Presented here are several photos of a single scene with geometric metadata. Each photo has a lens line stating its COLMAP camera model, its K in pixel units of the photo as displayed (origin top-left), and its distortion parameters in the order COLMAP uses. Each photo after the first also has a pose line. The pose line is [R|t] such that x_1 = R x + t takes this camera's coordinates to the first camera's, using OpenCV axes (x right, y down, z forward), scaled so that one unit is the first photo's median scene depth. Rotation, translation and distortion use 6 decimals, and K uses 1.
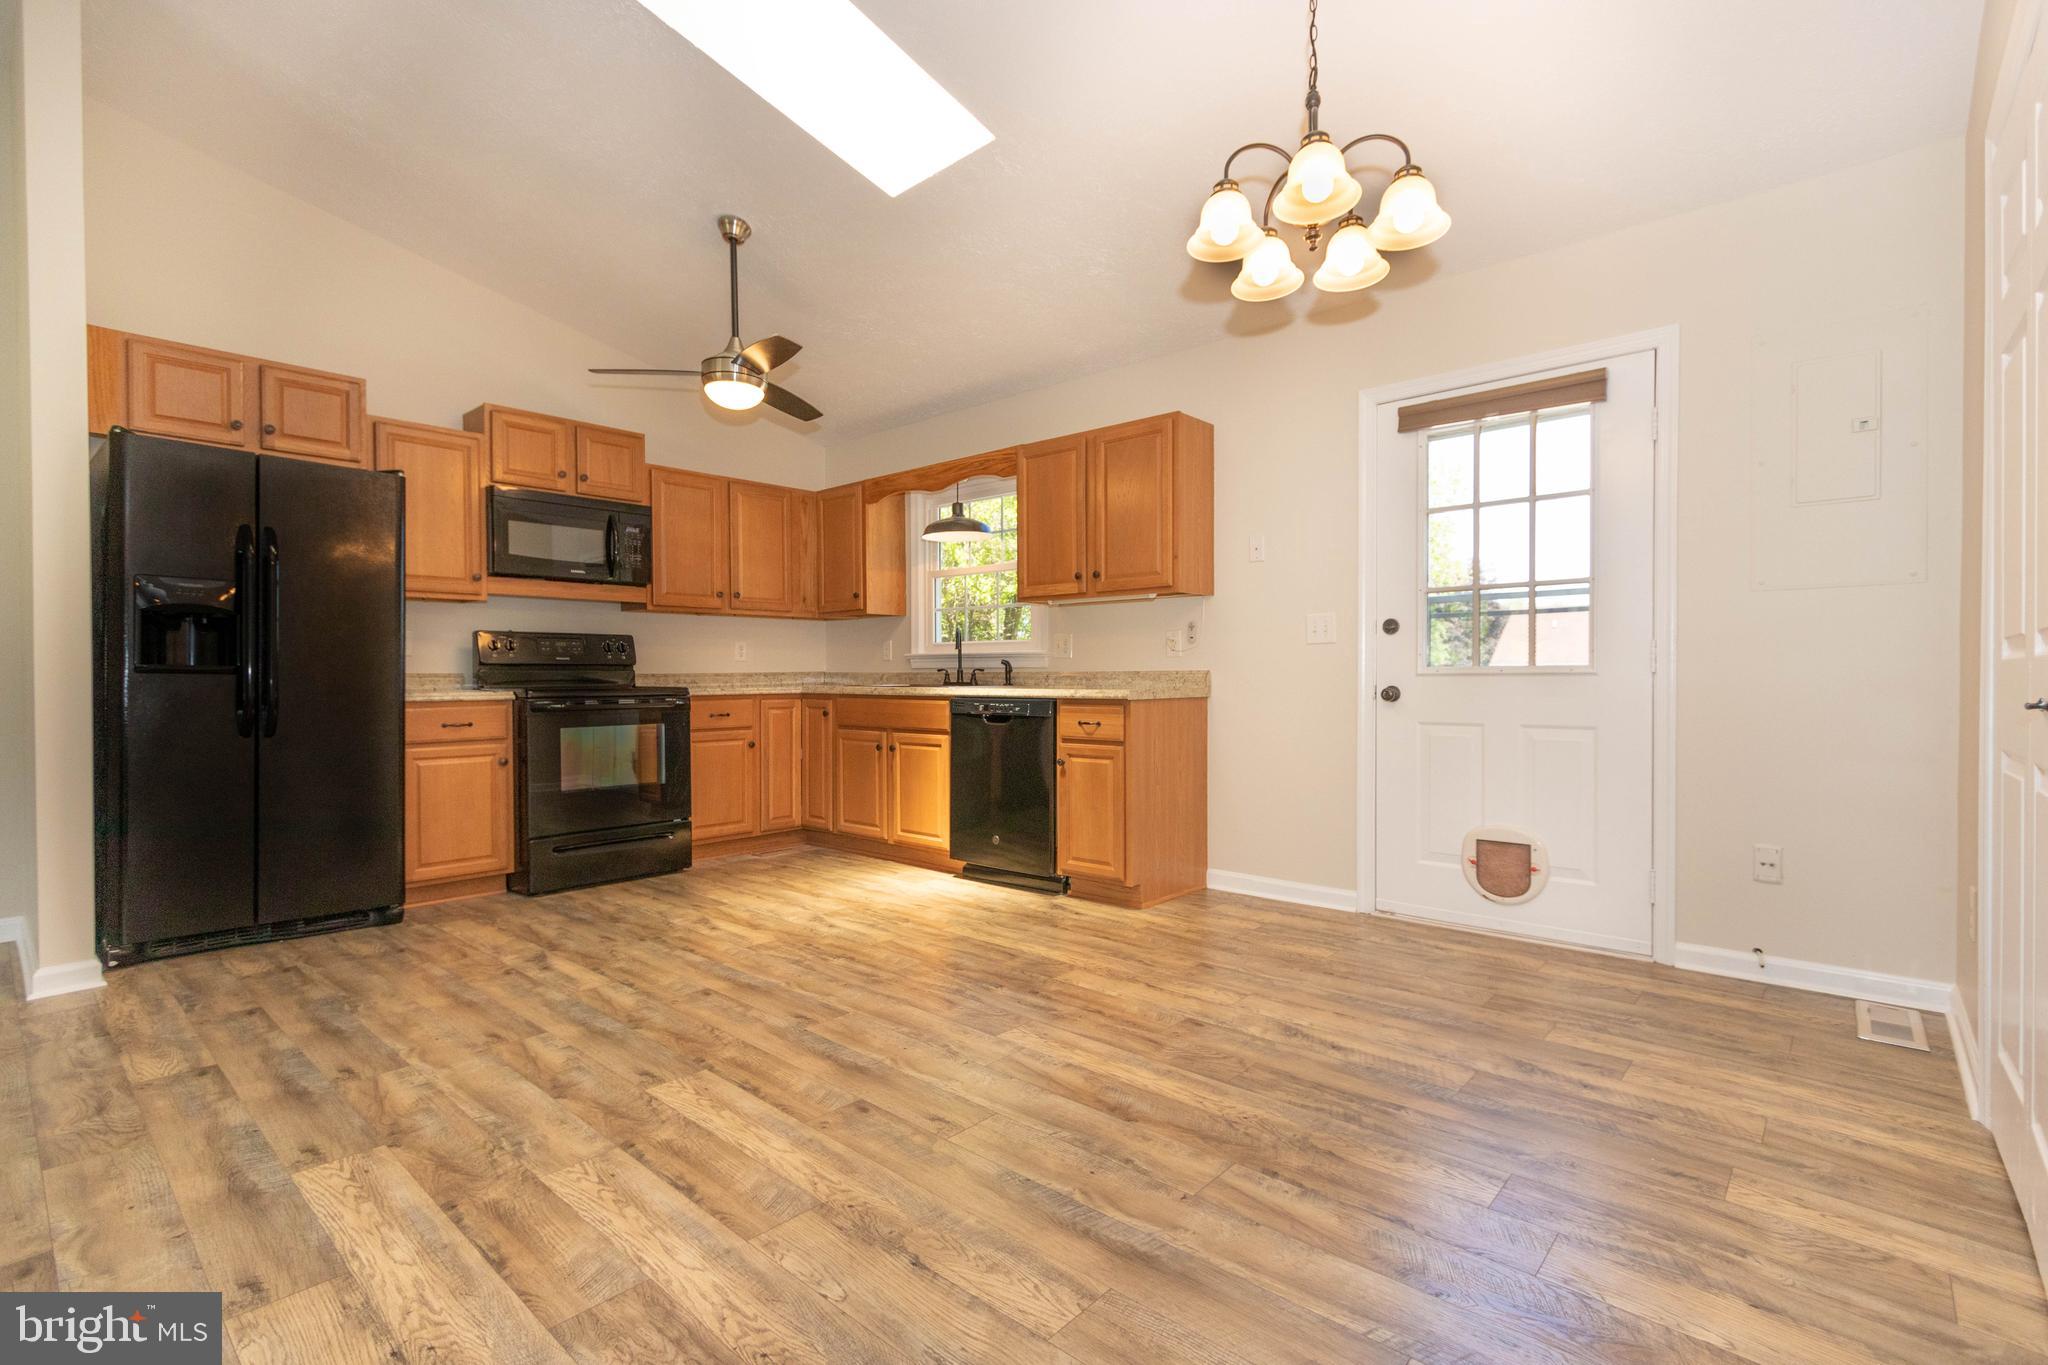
lens RADIAL K [[944.3, 0, 964.0], [0, 944.3, 681.3], [0, 0, 1]] dist [0.009083, -0.006386]
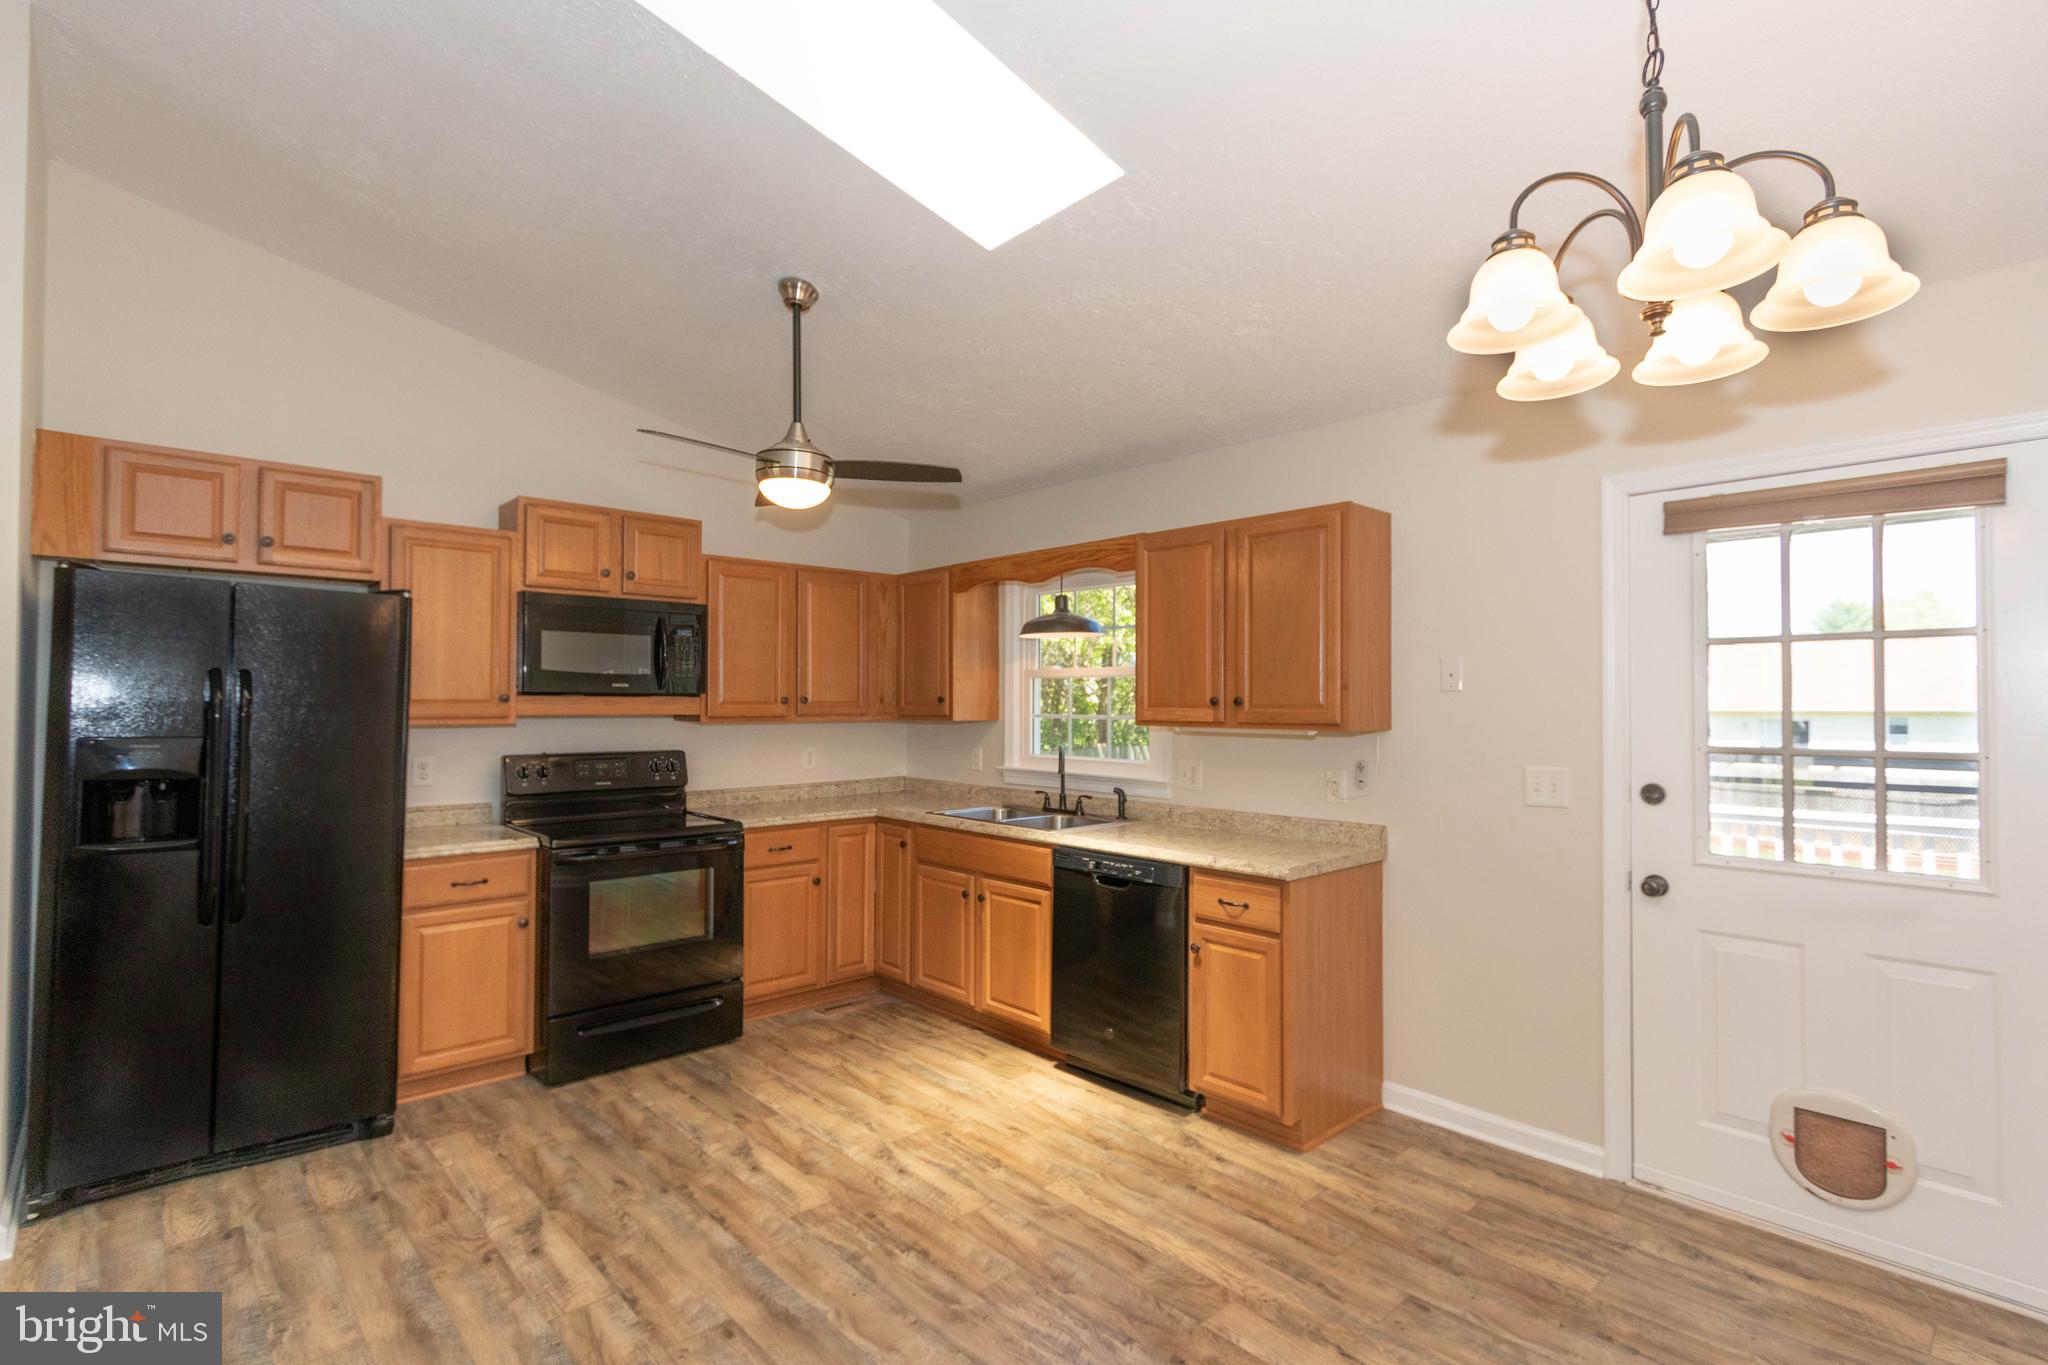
lens RADIAL K [[944.3, 0, 961.9], [0, 944.3, 690.8], [0, 0, 1]] dist [0.009083, -0.006386]
pose [[0.995382, 0.006341, -0.095784, -0.019780], [-0.008411, 0.999739, -0.021221, -0.134712], [0.095625, 0.021928, 0.995176, 0.233478]]
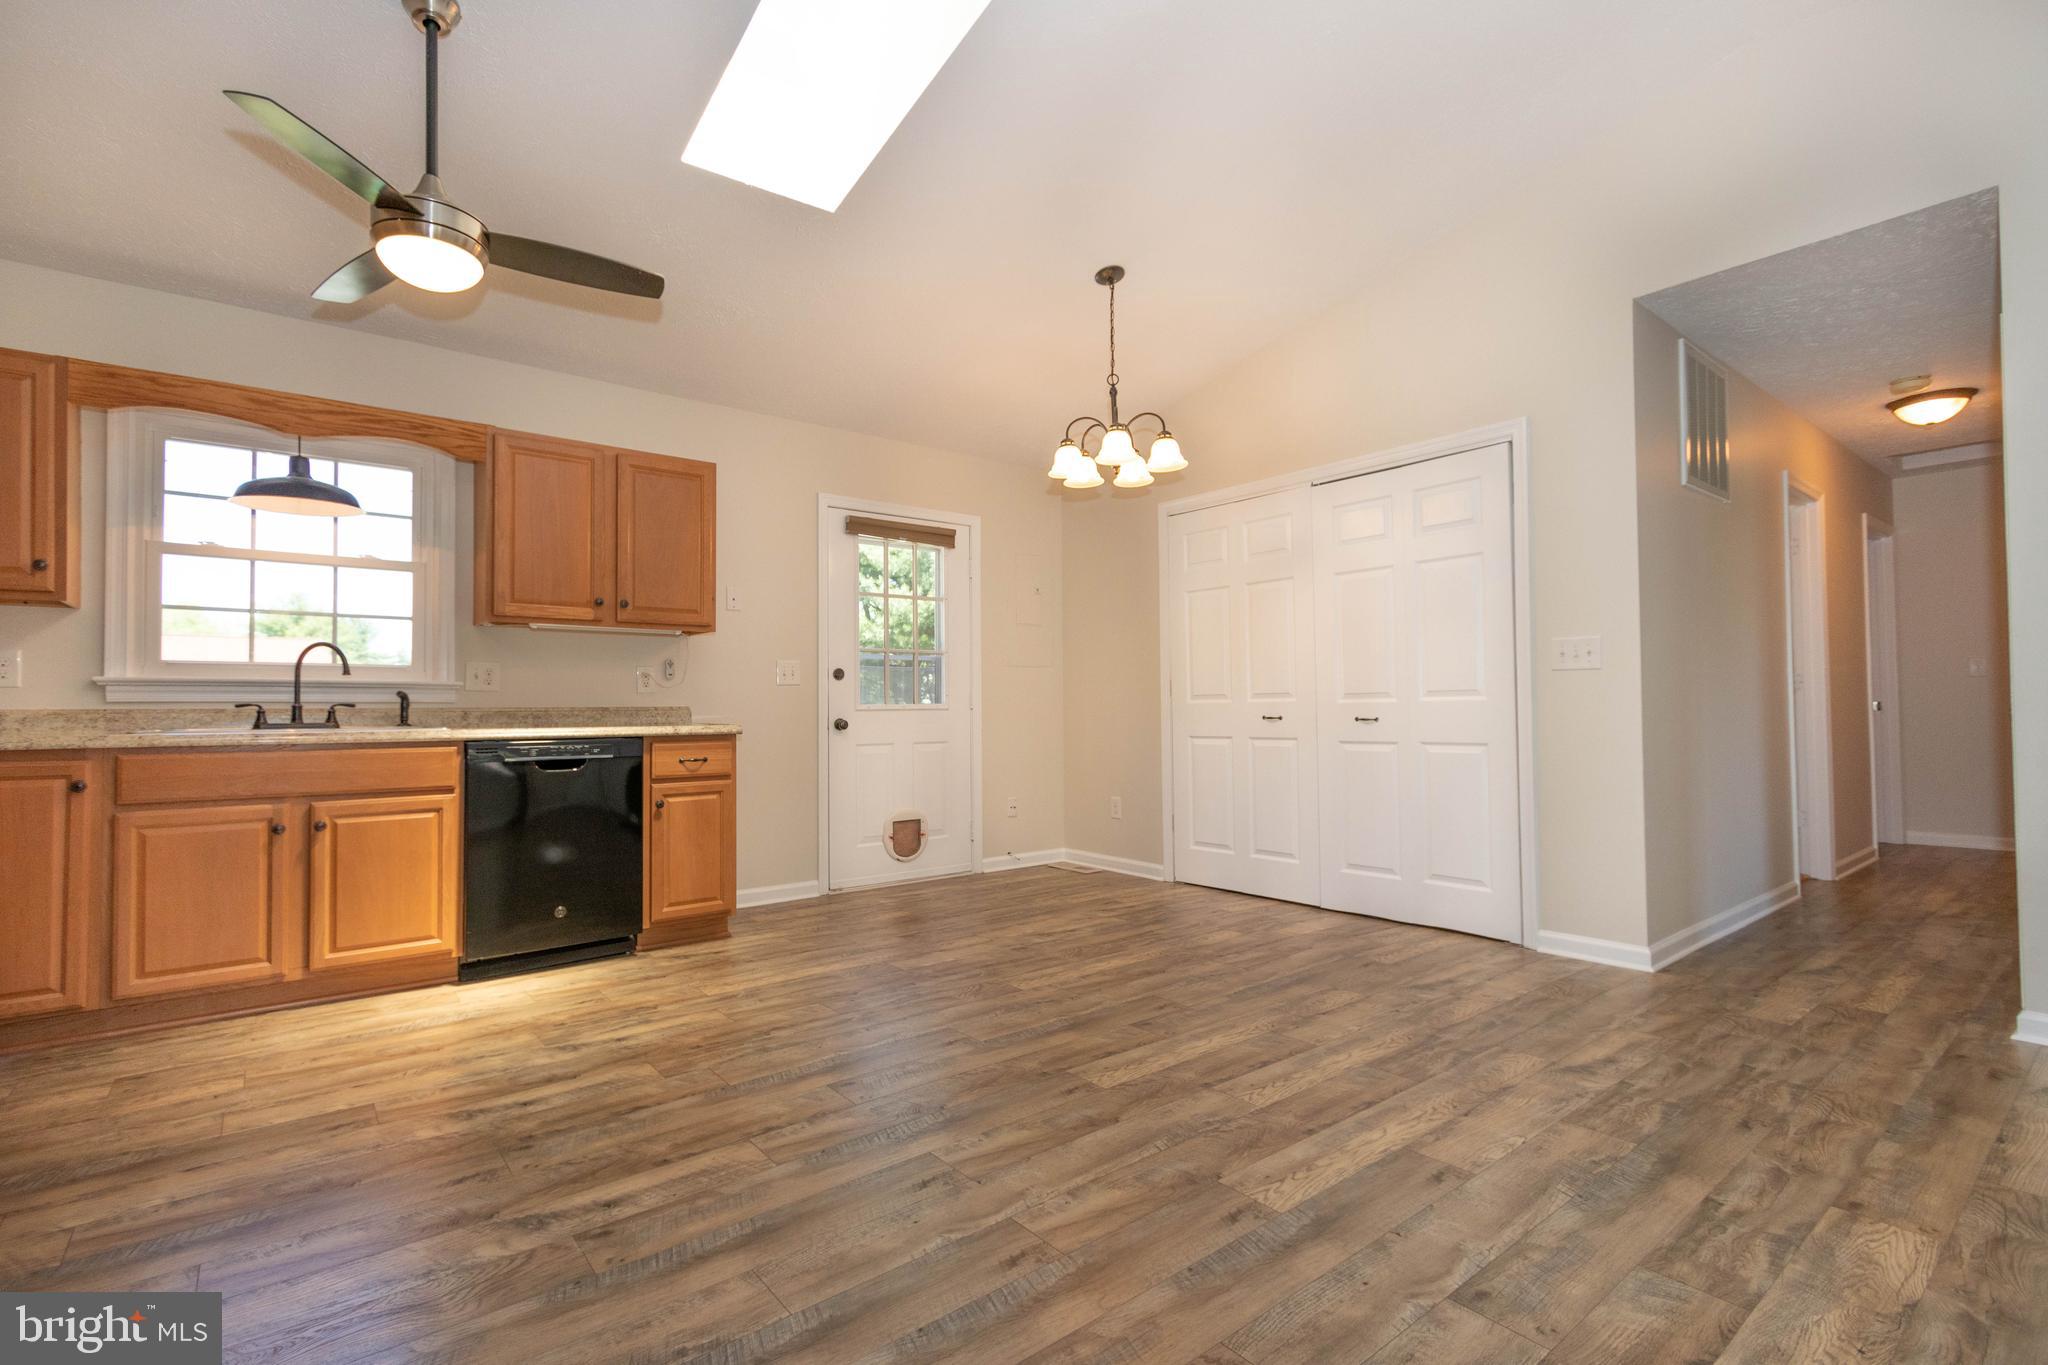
lens RADIAL K [[944.3, 0, 1055.6], [0, 944.3, 674.6], [0, 0, 1]] dist [0.009083, -0.006386]
pose [[0.116404, 0.036793, 0.992520, -0.952452], [0.010975, 0.999205, -0.038328, -0.002982], [-0.993141, 0.015354, 0.115907, 0.608399]]
